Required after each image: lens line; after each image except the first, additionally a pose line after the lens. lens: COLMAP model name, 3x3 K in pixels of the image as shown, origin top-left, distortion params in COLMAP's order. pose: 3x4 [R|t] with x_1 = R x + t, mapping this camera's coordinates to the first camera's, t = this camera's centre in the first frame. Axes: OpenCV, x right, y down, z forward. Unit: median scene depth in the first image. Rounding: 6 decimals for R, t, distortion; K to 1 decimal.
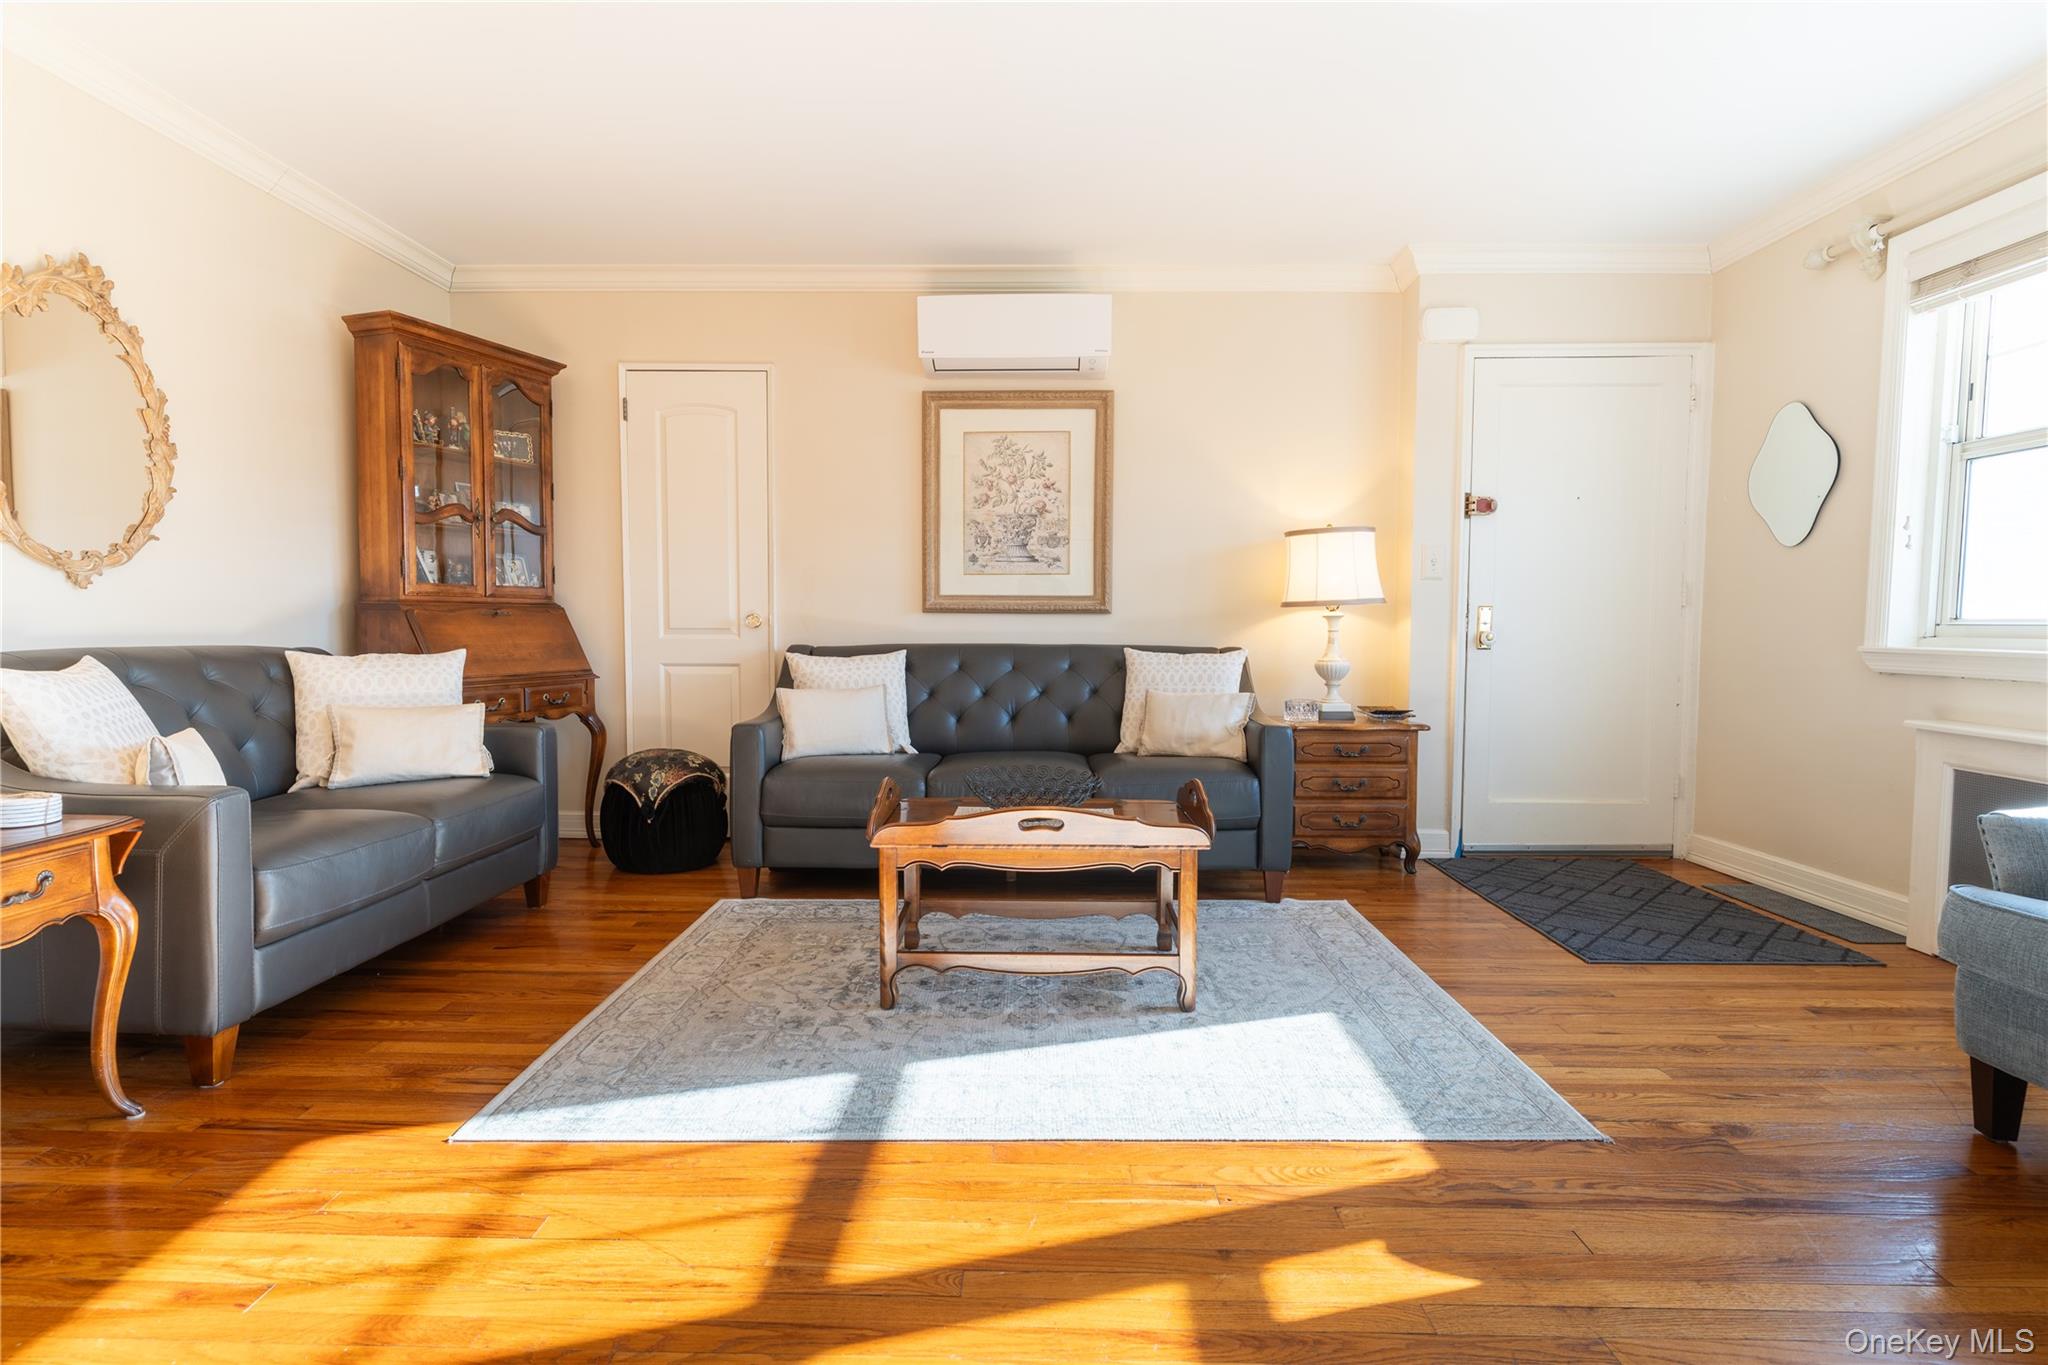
lens RADIAL K [[966.9, 0, 1015.9], [0, 966.9, 679.7], [0, 0, 1]] dist [-0.000330, -0.000175]
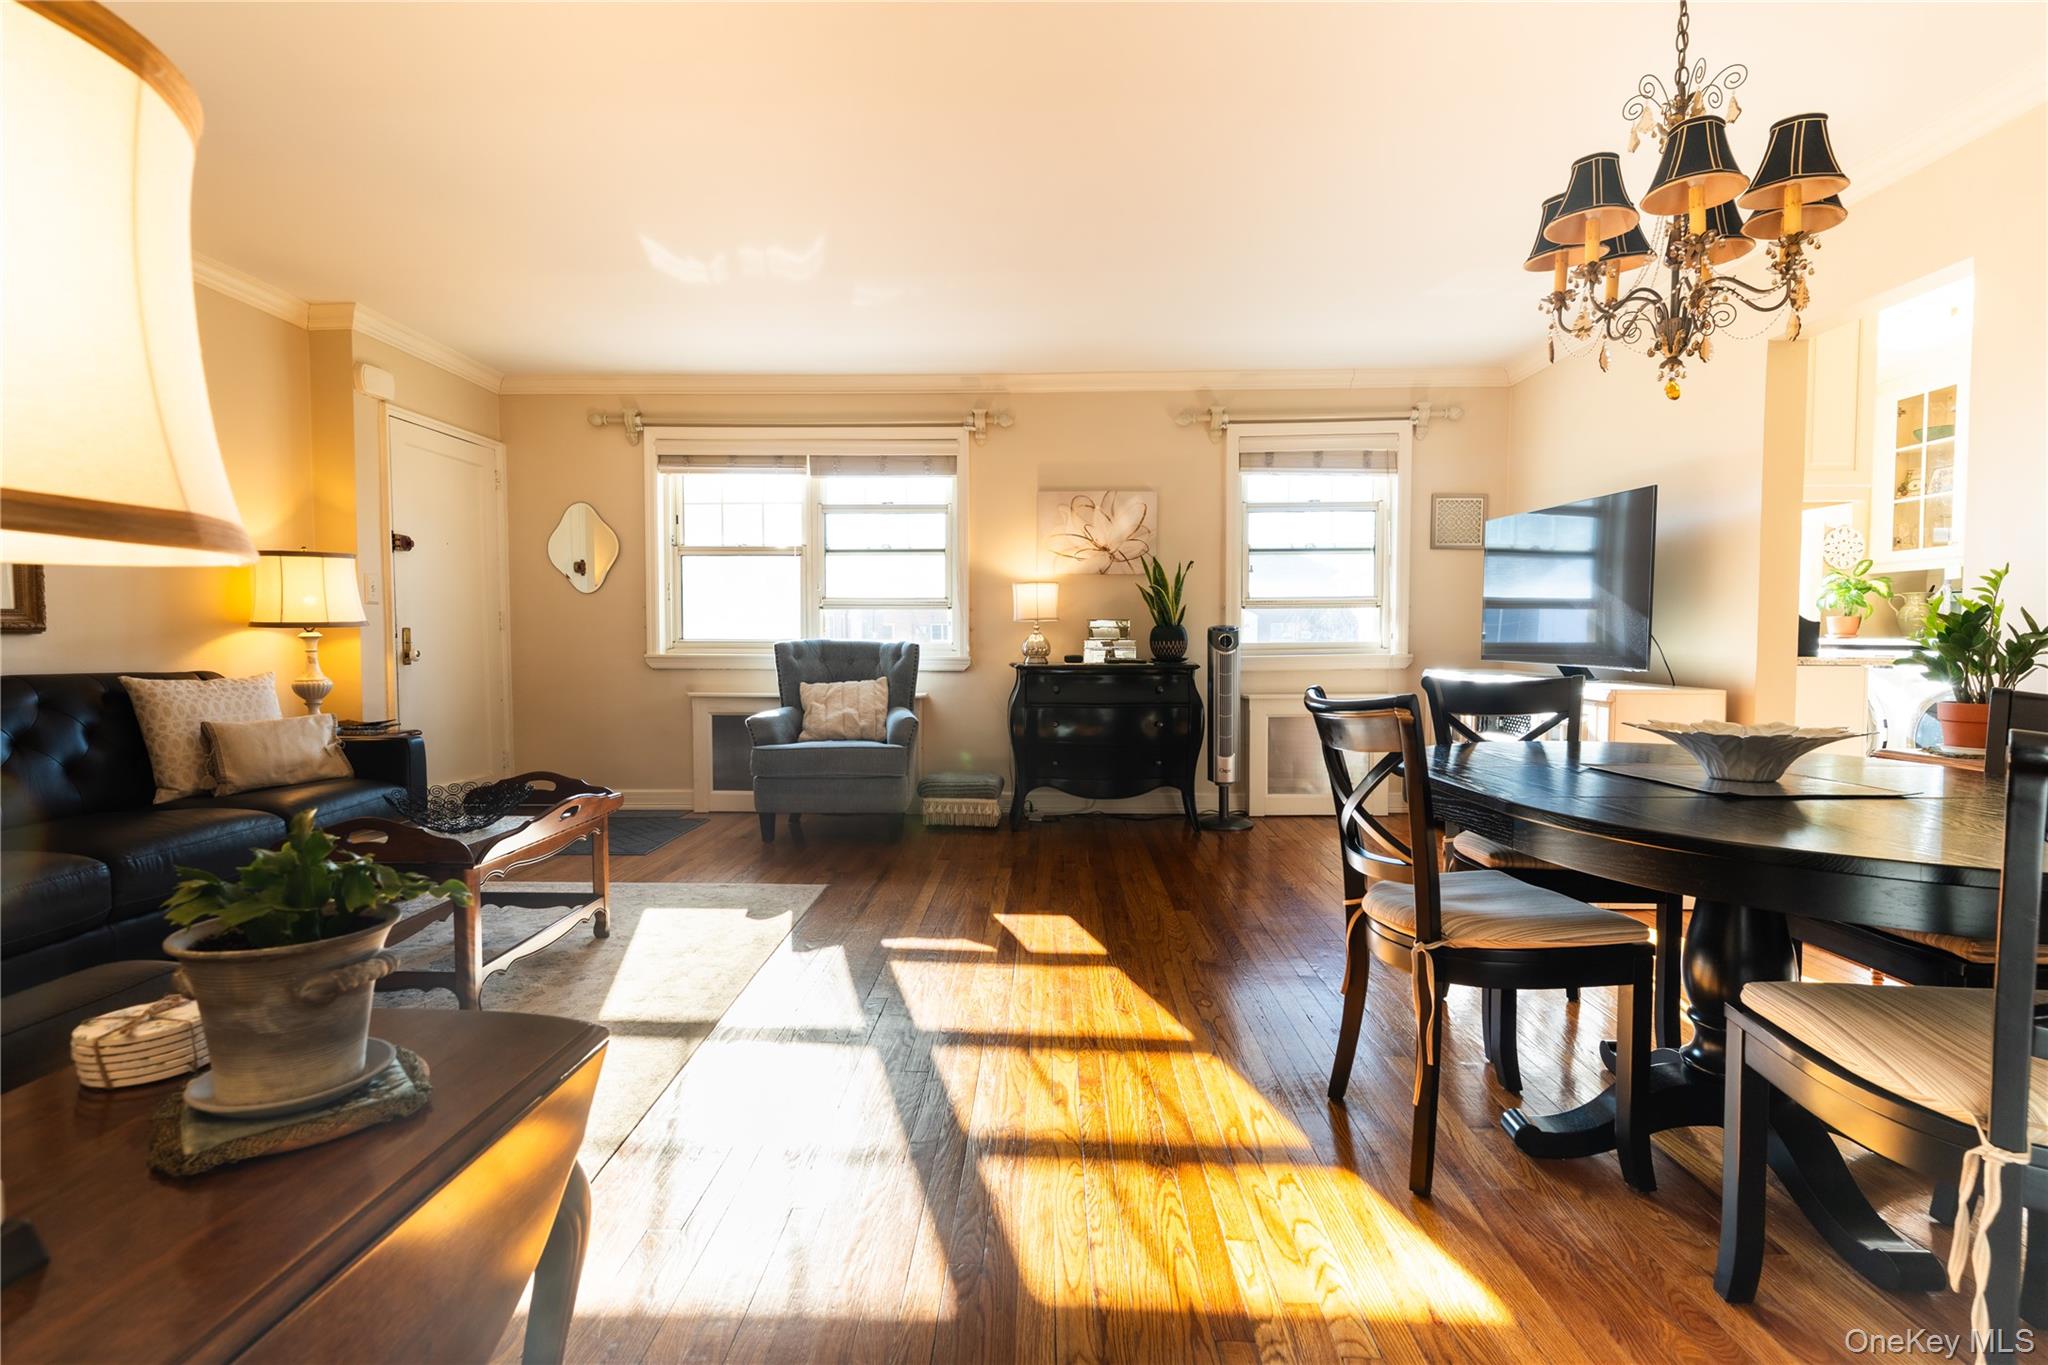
lens RADIAL K [[966.9, 0, 1015.9], [0, 966.9, 679.7], [0, 0, 1]] dist [-0.000330, -0.000175]
pose [[0.012695, -0.046998, 0.998814, -0.789200], [0.056686, 0.997322, 0.046207, -0.028616], [-0.998311, 0.056032, 0.015325, 0.274600]]
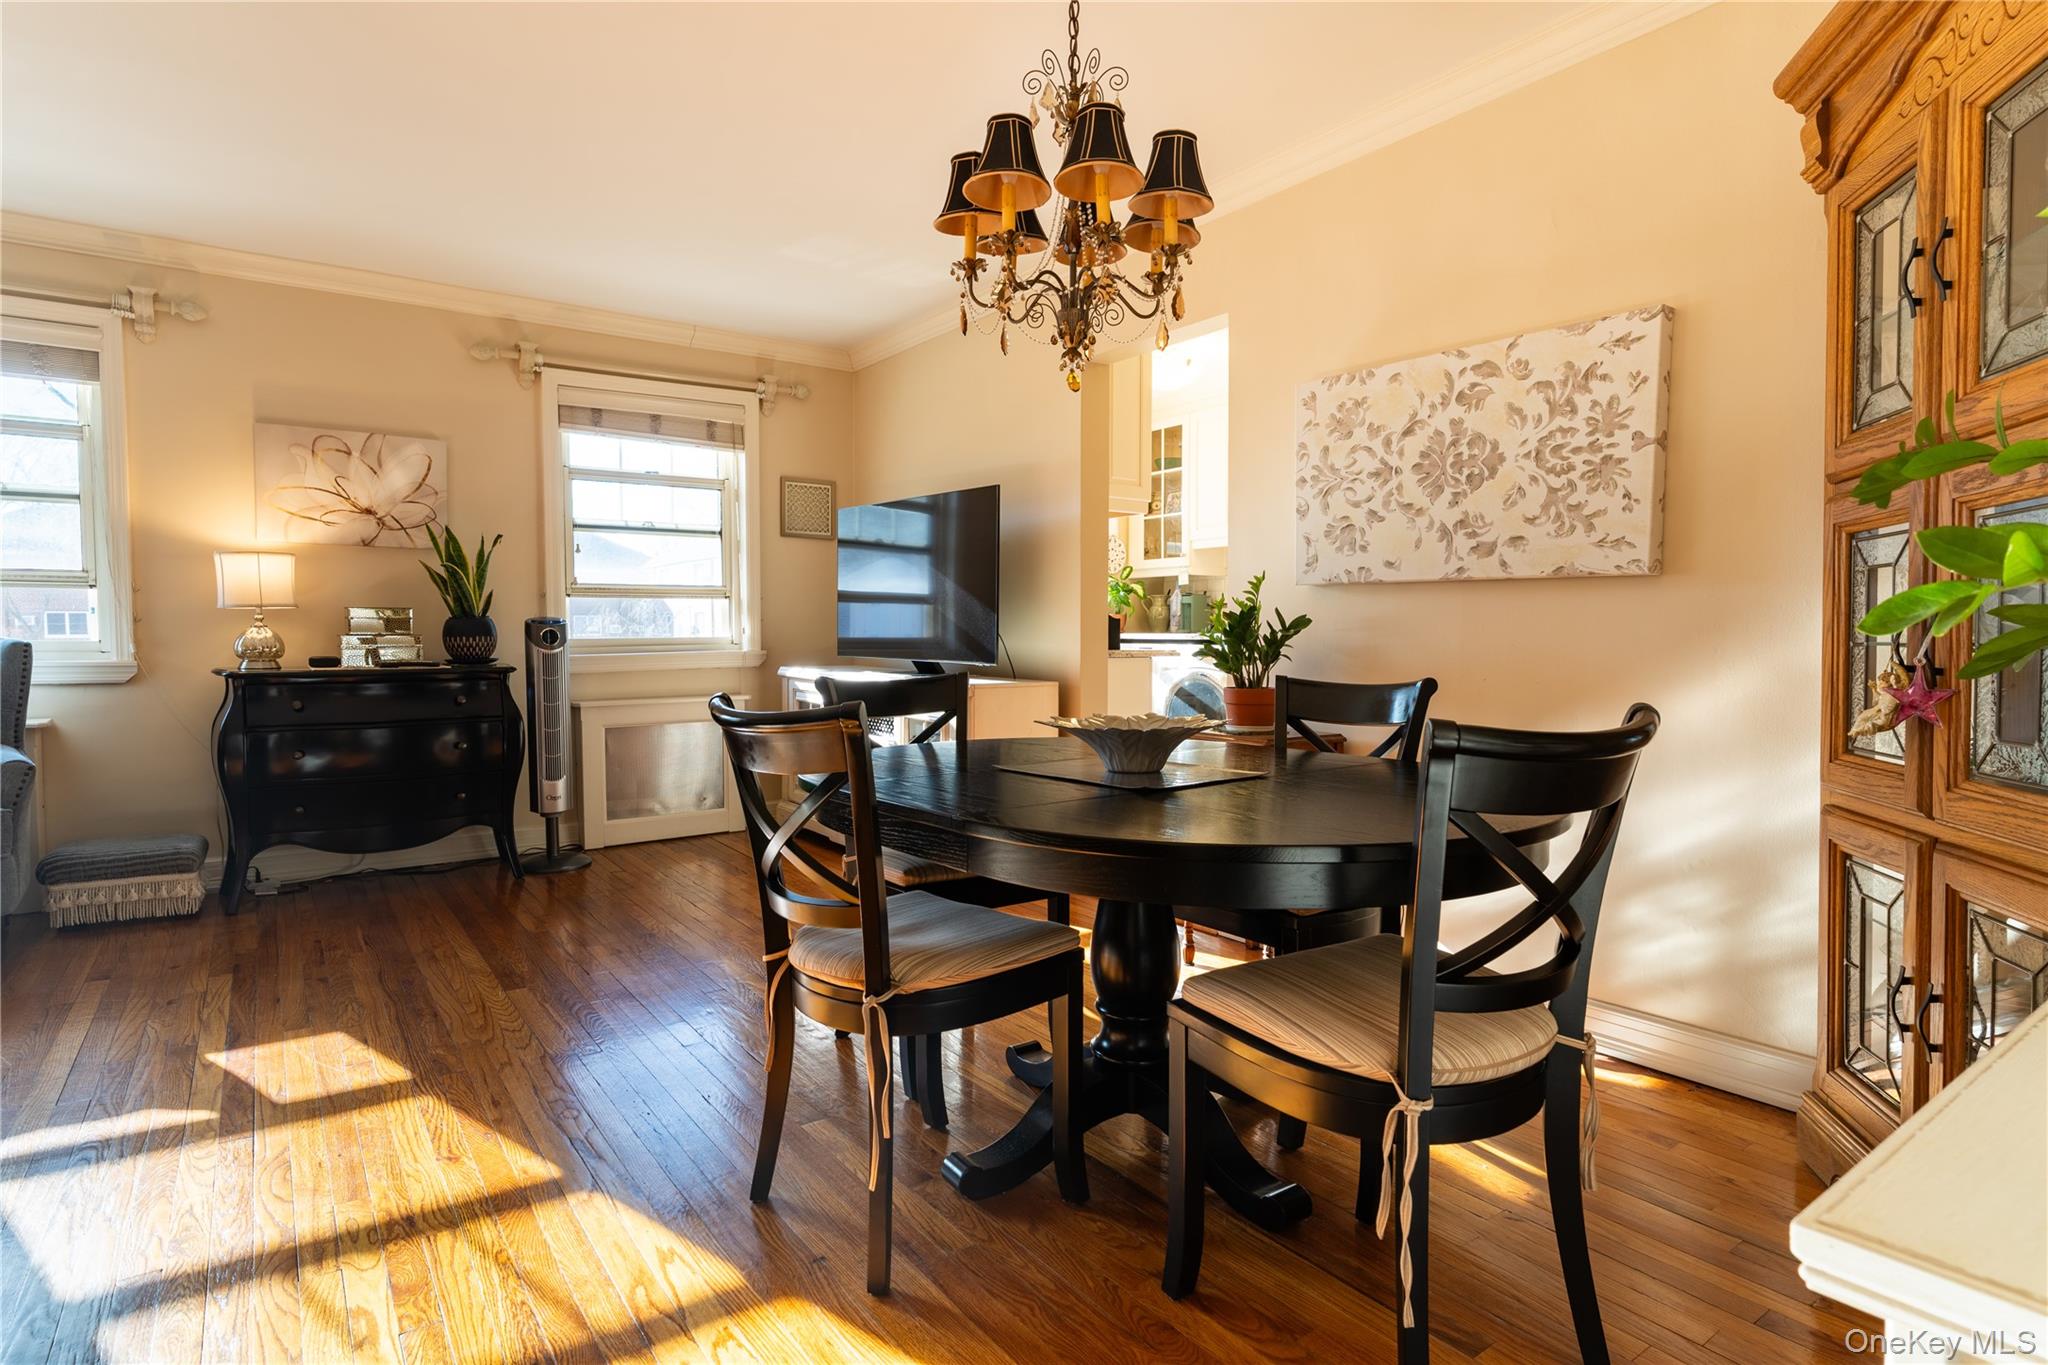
lens RADIAL K [[1063.9, 0, 1024.0], [0, 1063.9, 682.5], [0, 0, 1]] dist [-0.000940, -0.000255]
pose [[-0.599692, -0.041634, 0.799147, -0.701670], [0.042517, 0.995577, 0.083774, -0.029540], [-0.799101, 0.084216, -0.595270, 0.290603]]
